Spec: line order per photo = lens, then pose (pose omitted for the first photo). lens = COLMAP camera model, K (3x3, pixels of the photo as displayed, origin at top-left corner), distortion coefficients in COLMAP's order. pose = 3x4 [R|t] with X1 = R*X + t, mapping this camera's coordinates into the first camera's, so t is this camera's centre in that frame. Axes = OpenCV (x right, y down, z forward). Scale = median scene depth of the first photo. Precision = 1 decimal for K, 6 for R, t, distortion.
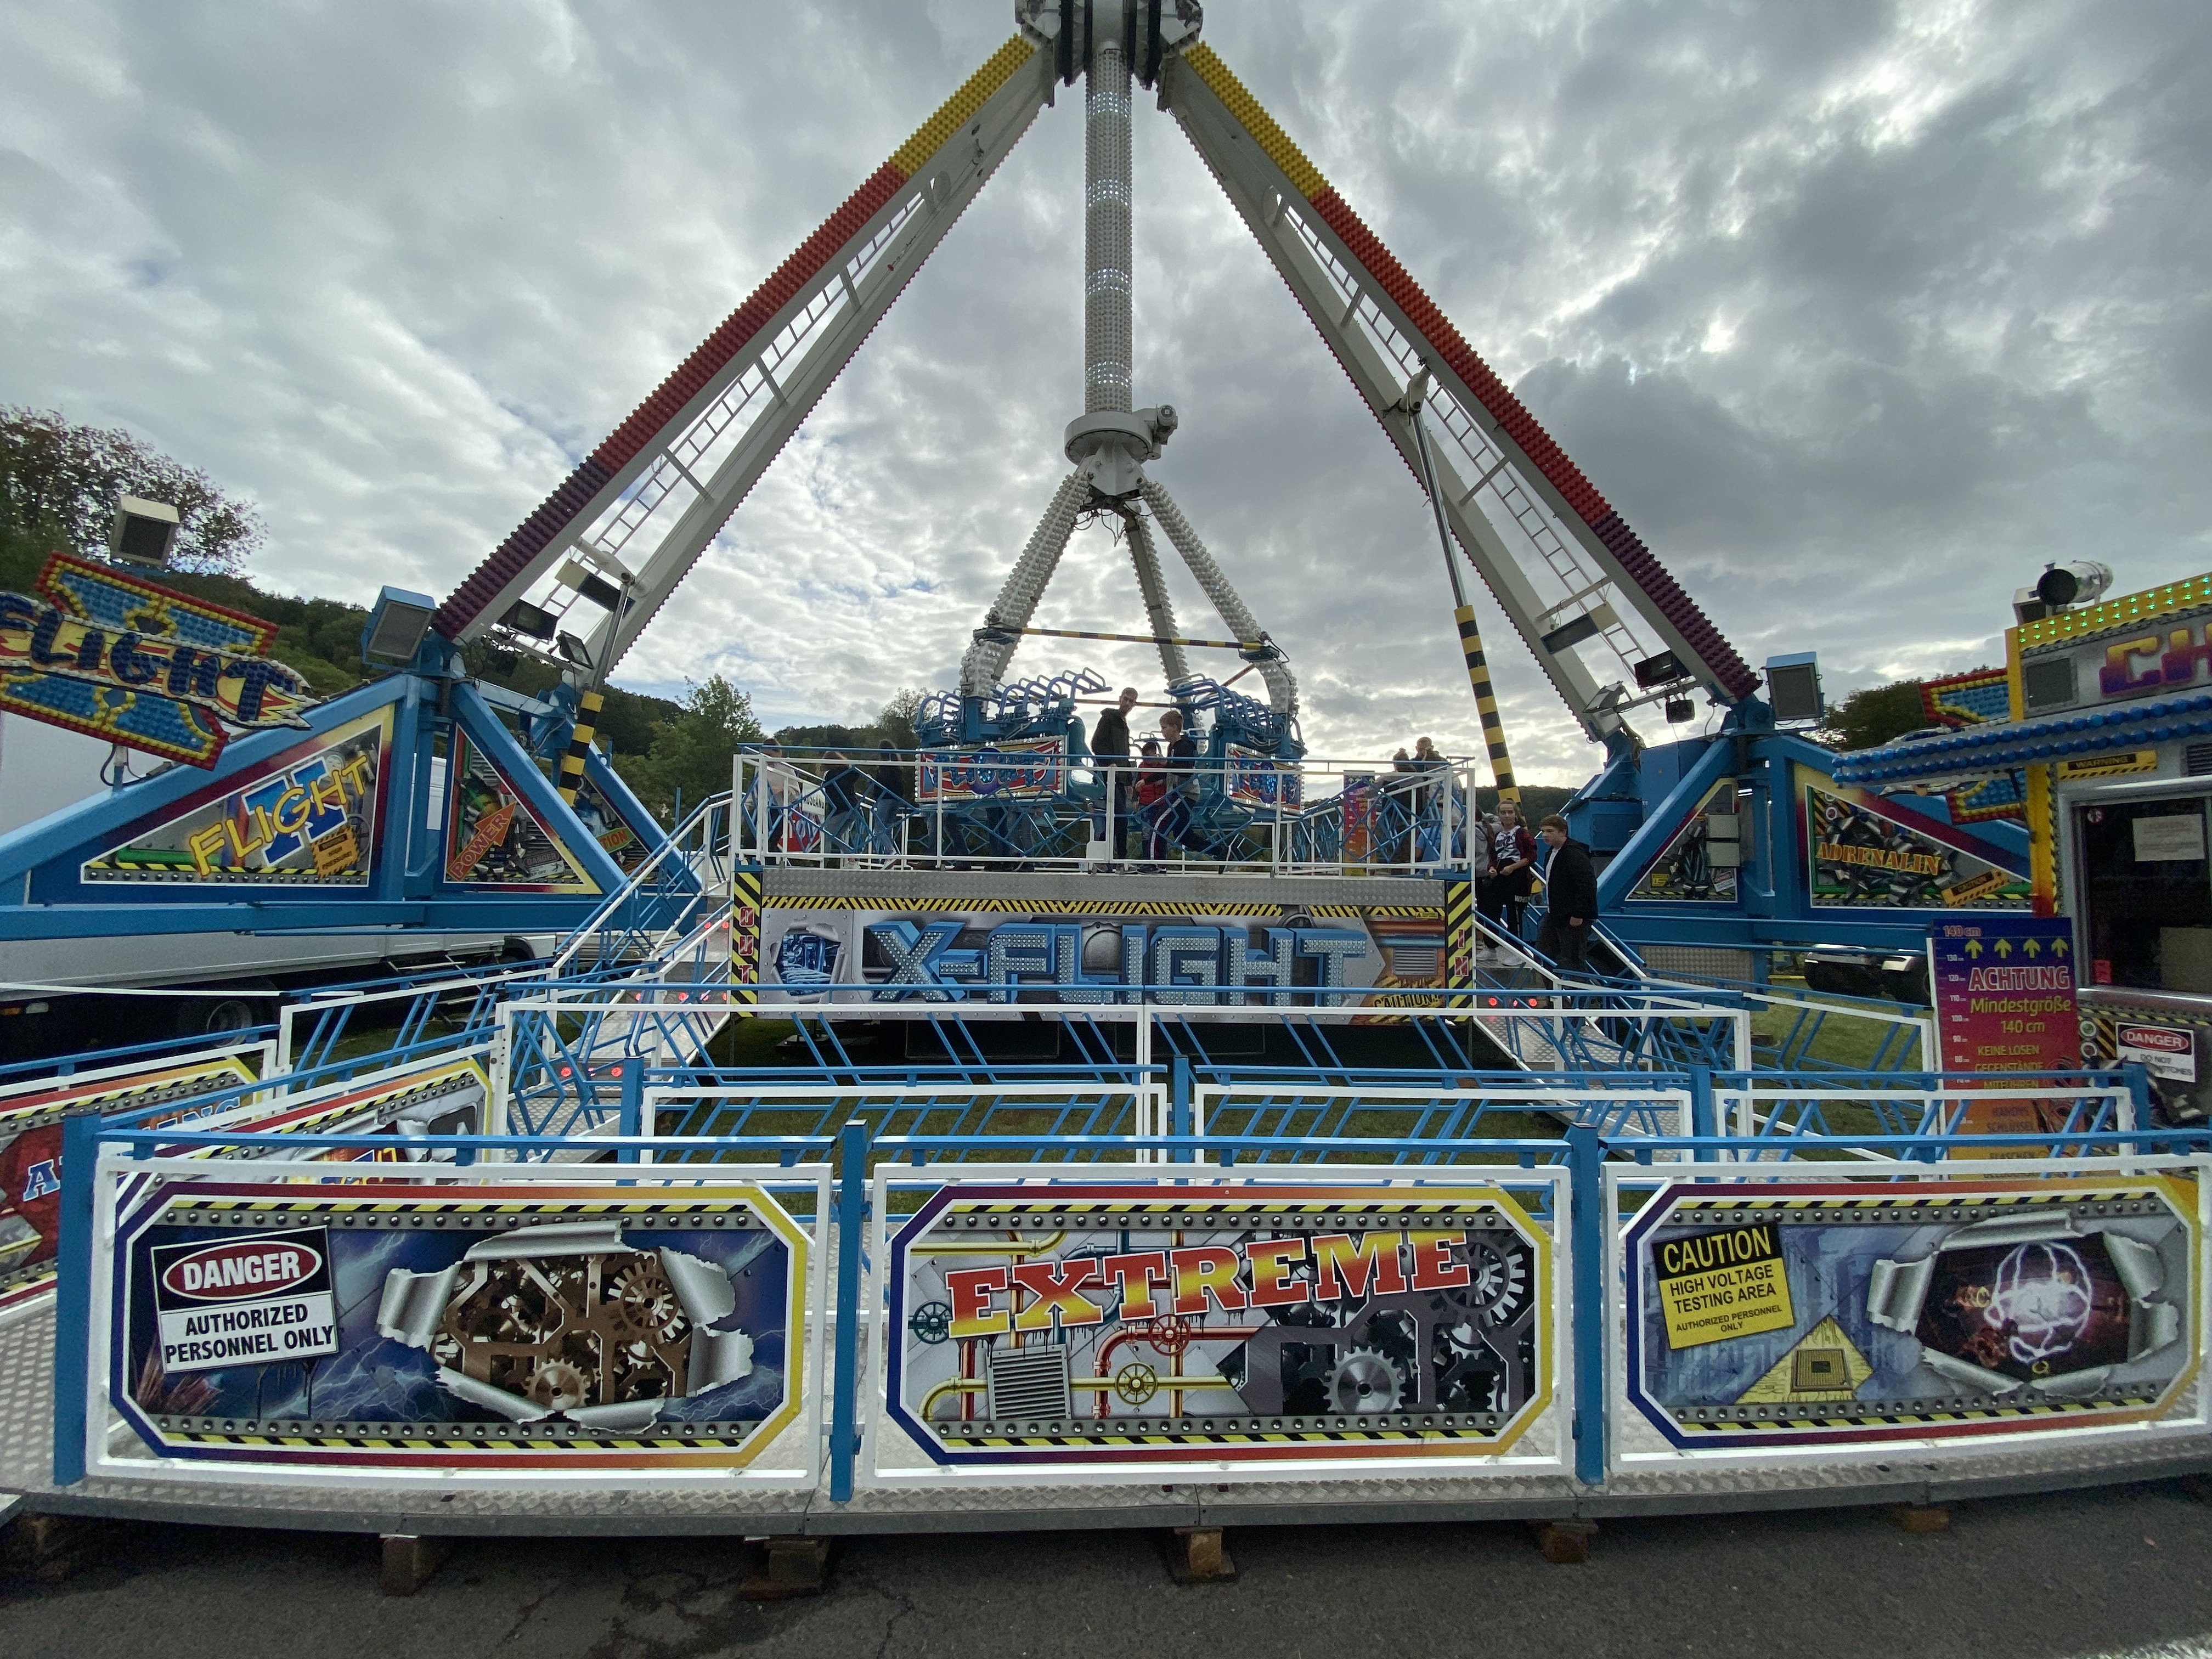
lens RADIAL K [[880.4, 0, 1106.0], [0, 880.4, 829.5], [0, 0, 1]] dist [0.009826, -0.015509]
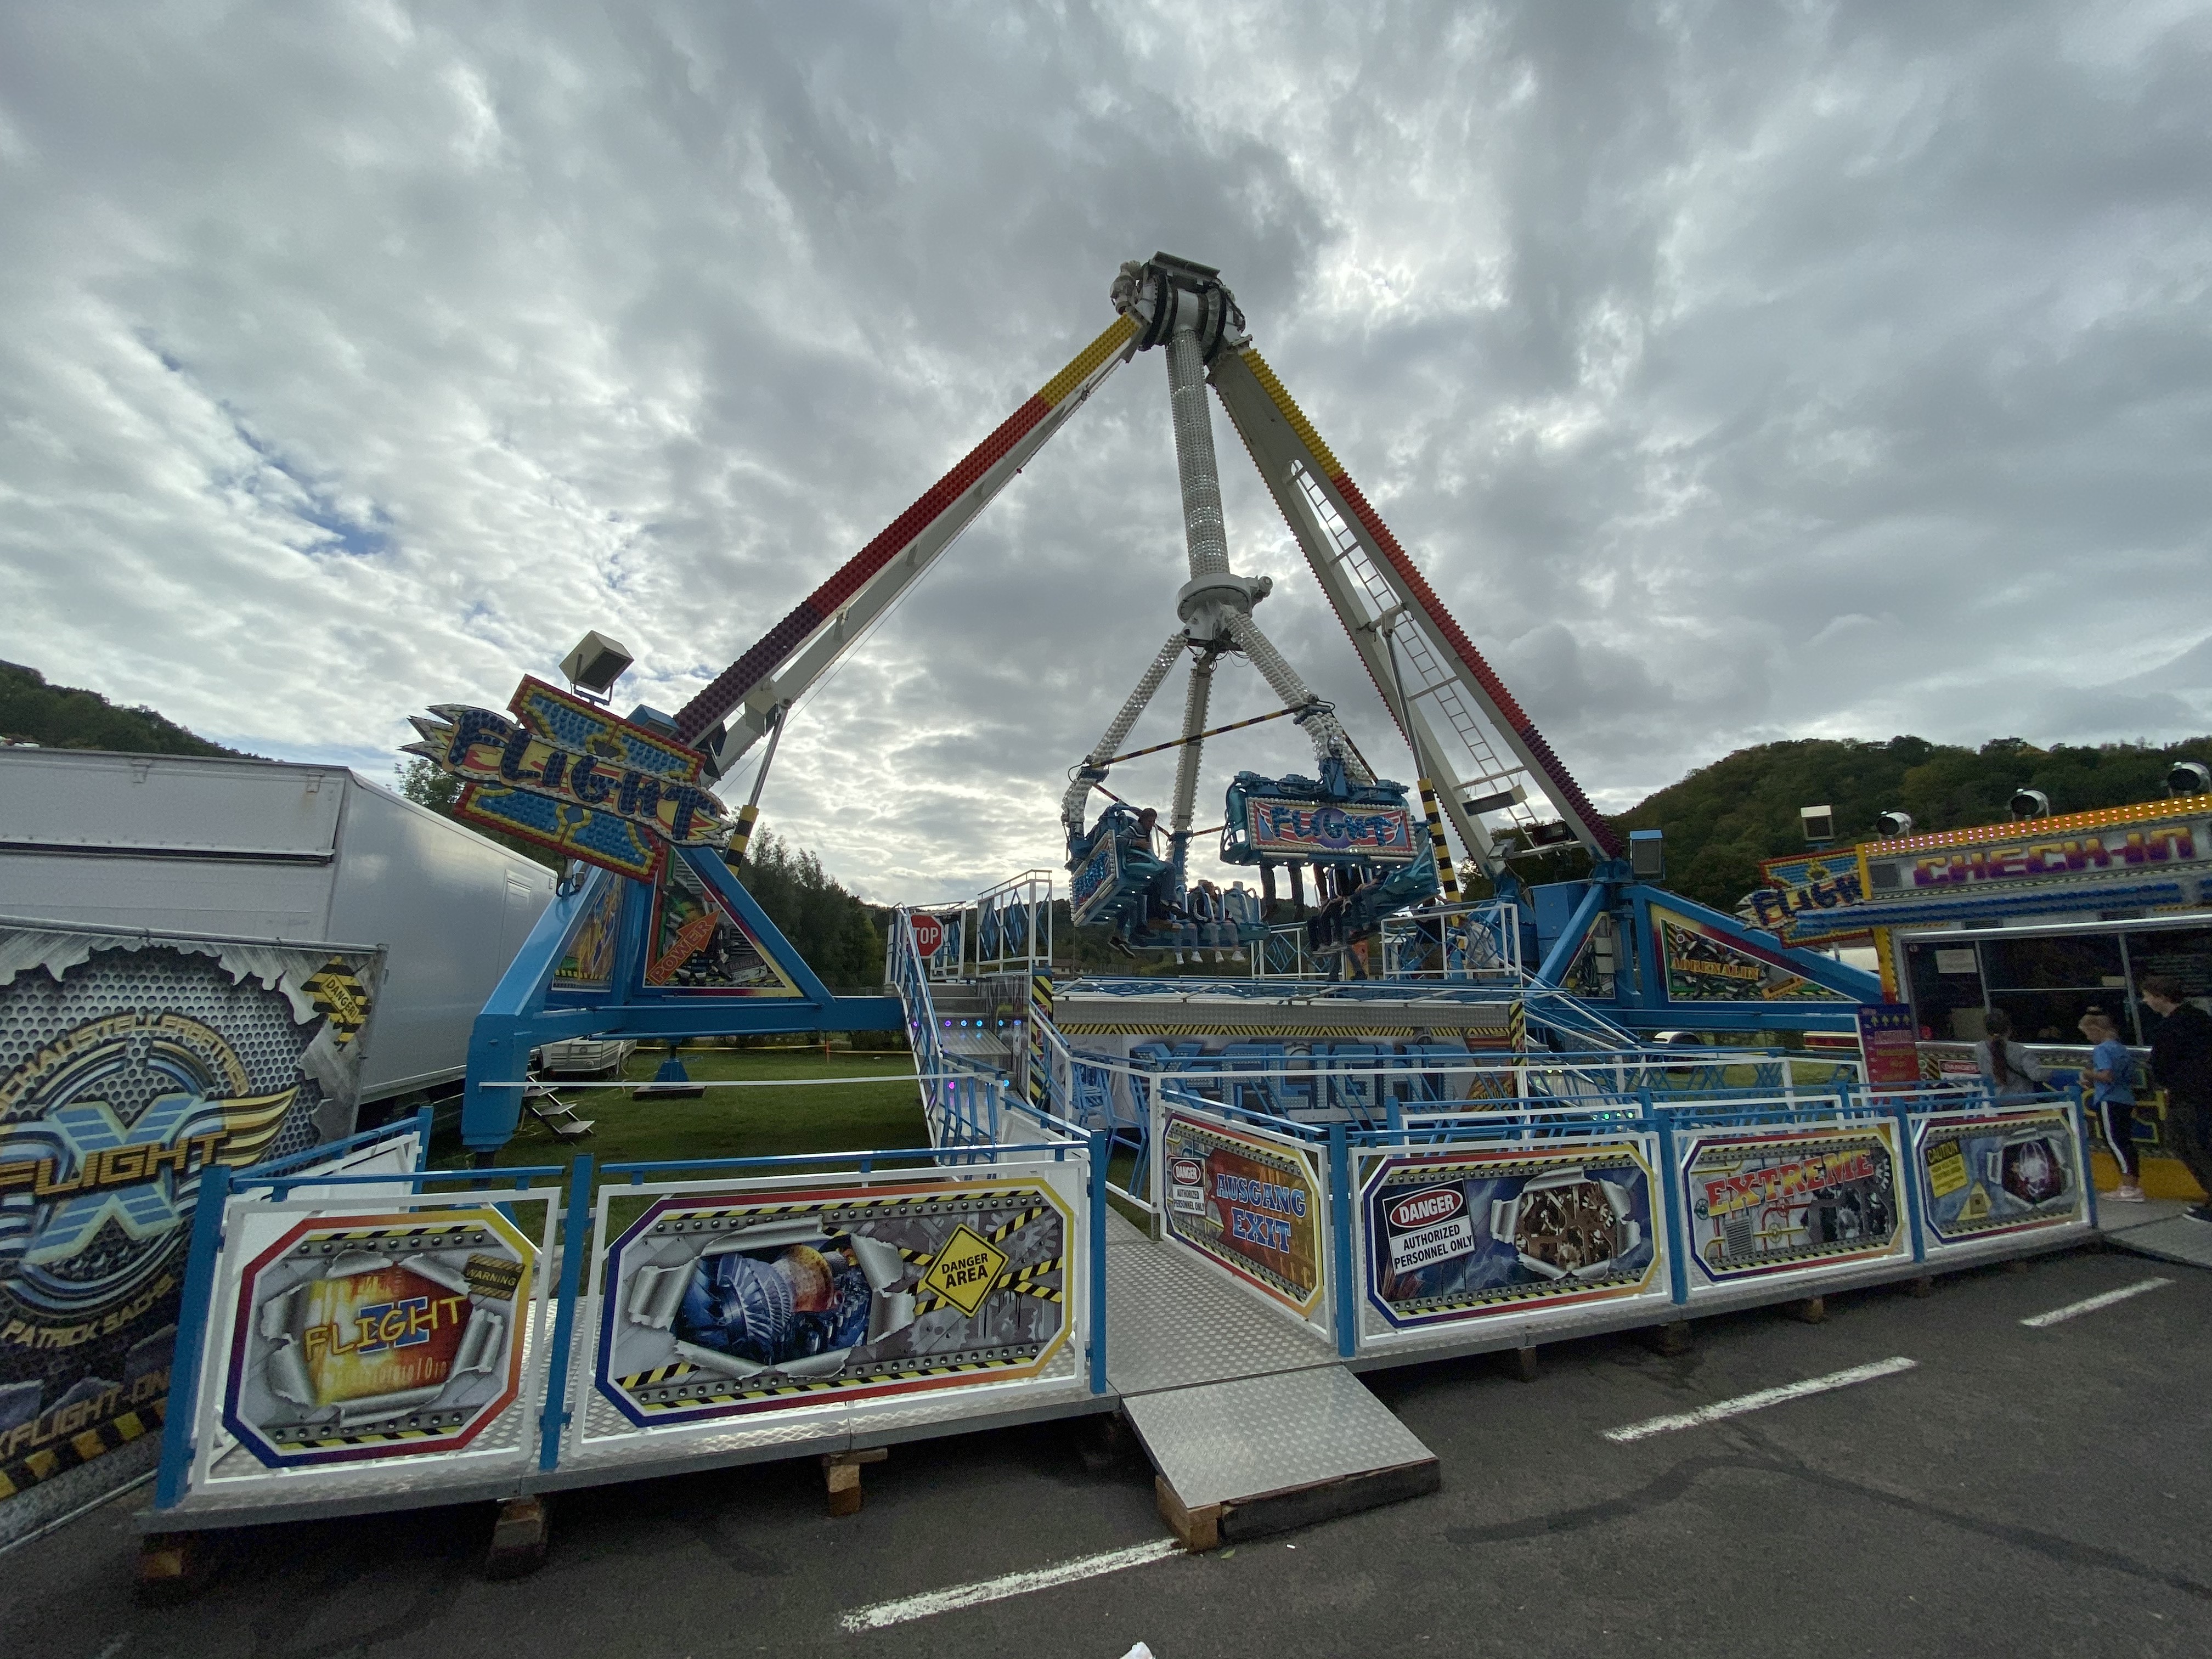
lens RADIAL K [[887.1, 0, 1080.2], [0, 887.1, 835.4], [0, 0, 1]] dist [0.011428, -0.016275]
pose [[0.954981, 0.047583, 0.292827, -2.084561], [-0.016134, 0.993923, -0.108891, -0.039081], [-0.296229, 0.099264, 0.949945, -0.551999]]
